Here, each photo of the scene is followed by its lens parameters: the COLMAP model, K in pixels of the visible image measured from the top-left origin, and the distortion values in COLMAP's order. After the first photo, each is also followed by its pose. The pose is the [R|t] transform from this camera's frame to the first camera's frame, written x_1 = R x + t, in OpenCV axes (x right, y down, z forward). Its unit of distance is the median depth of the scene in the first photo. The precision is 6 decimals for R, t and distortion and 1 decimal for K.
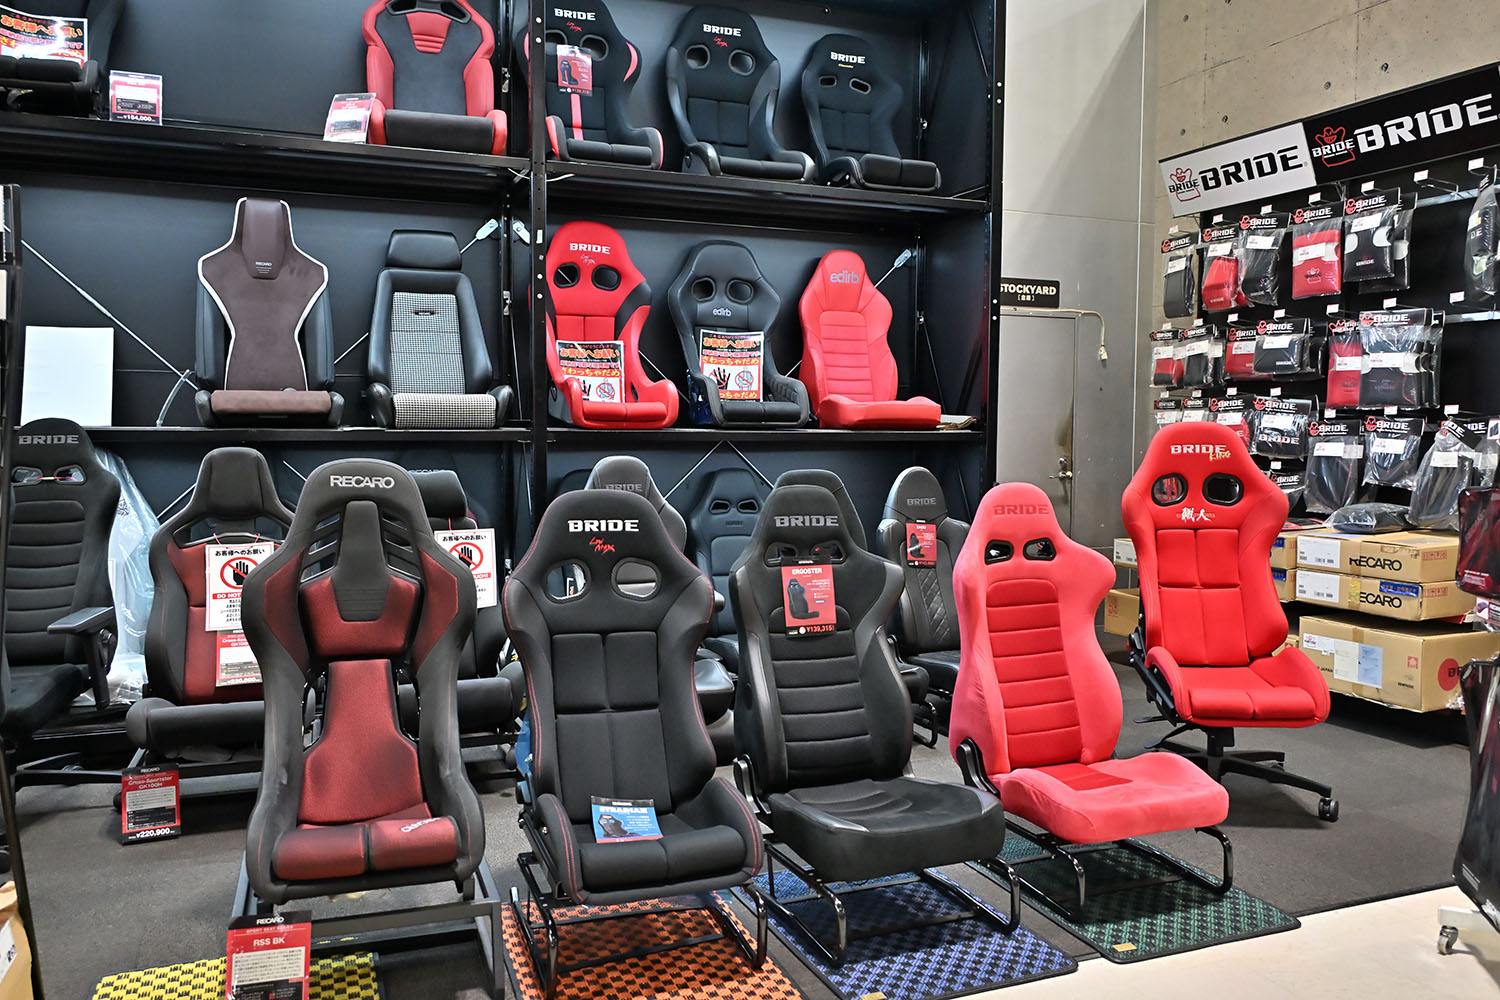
lens RADIAL K [[1145.7, 0, 750.0], [0, 1145.7, 496.4], [0, 0, 1]] dist [0.002344, -0.000013]
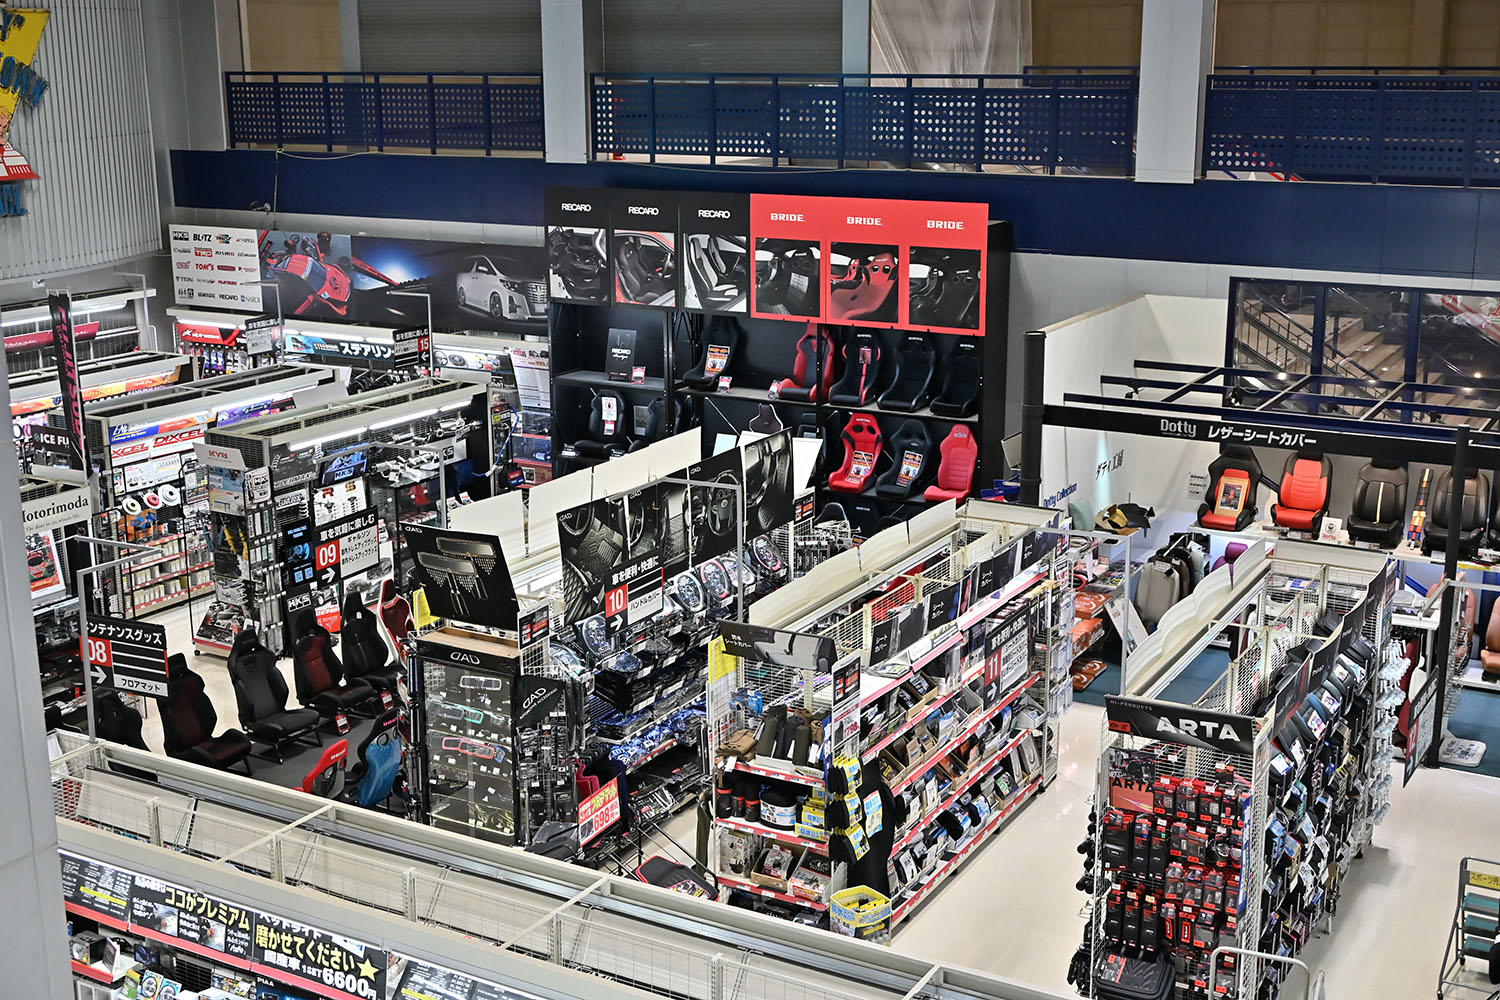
lens RADIAL K [[1788.4, 0, 750.5], [0, 1788.4, 500.8], [0, 0, 1]] dist [-0.004778, 0.000000]
pose [[0.620494, 0.182572, -0.762663, 3.249428], [-0.044314, 0.979131, 0.198338, -0.936812], [0.782958, -0.089271, 0.615636, -2.033460]]
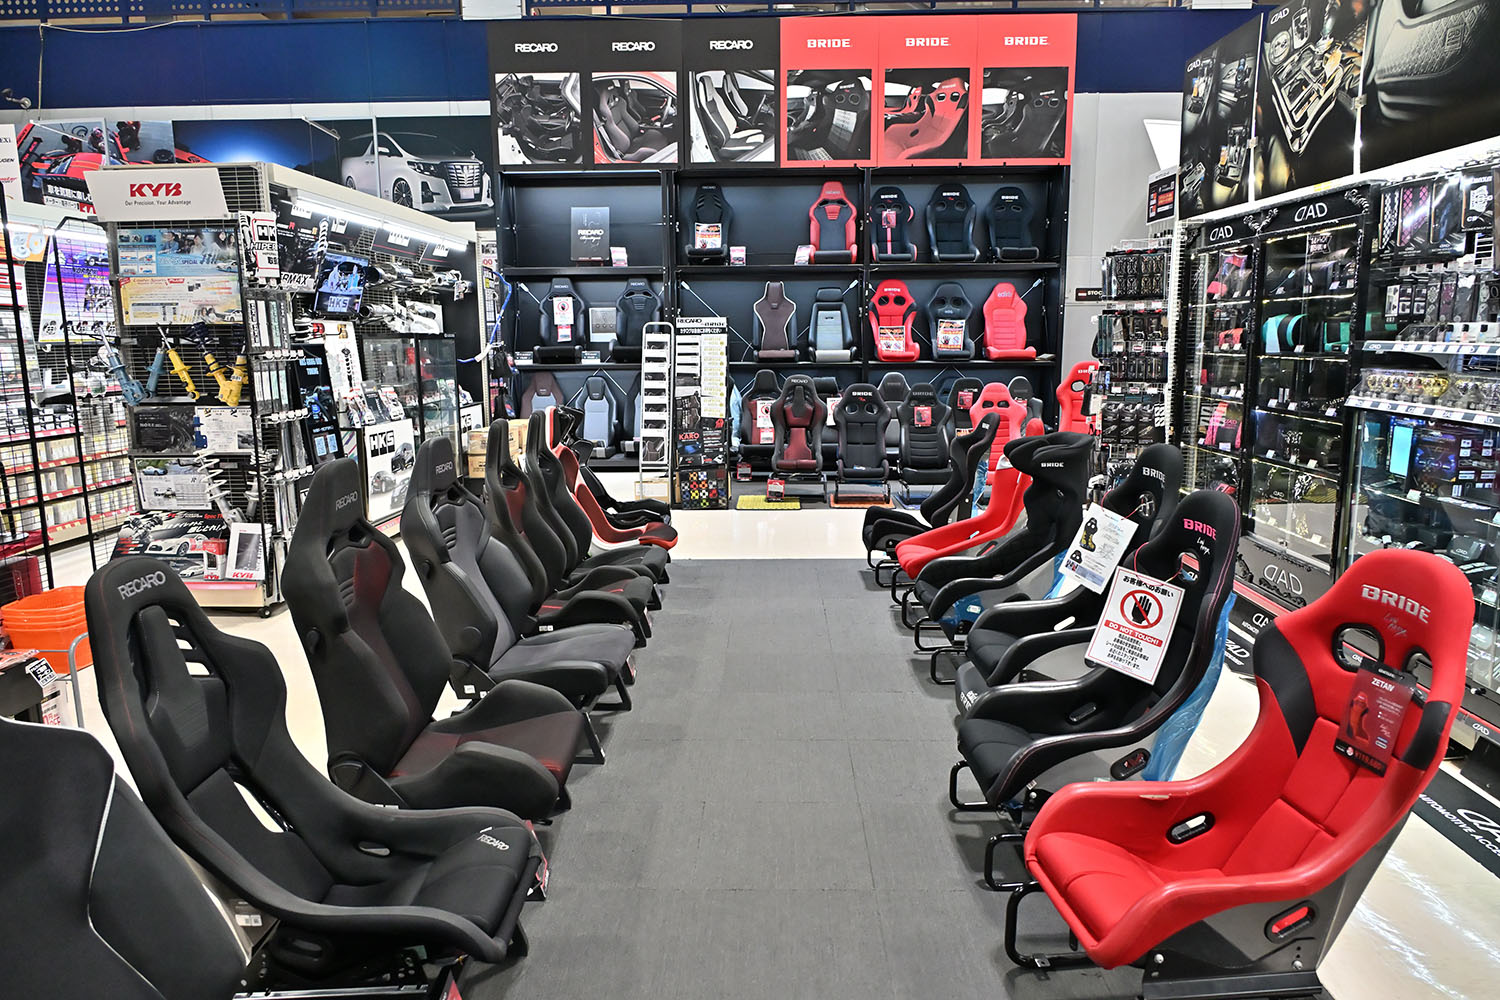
lens RADIAL K [[985.8, 0, 754.3], [0, 985.8, 497.3], [0, 0, 1]] dist [-0.003542, -0.001672]
pose [[0.917405, 0.053382, -0.394358, 0.503828], [-0.013273, 0.994515, 0.103745, 0.020694], [0.397733, -0.089942, 0.913082, -1.256313]]
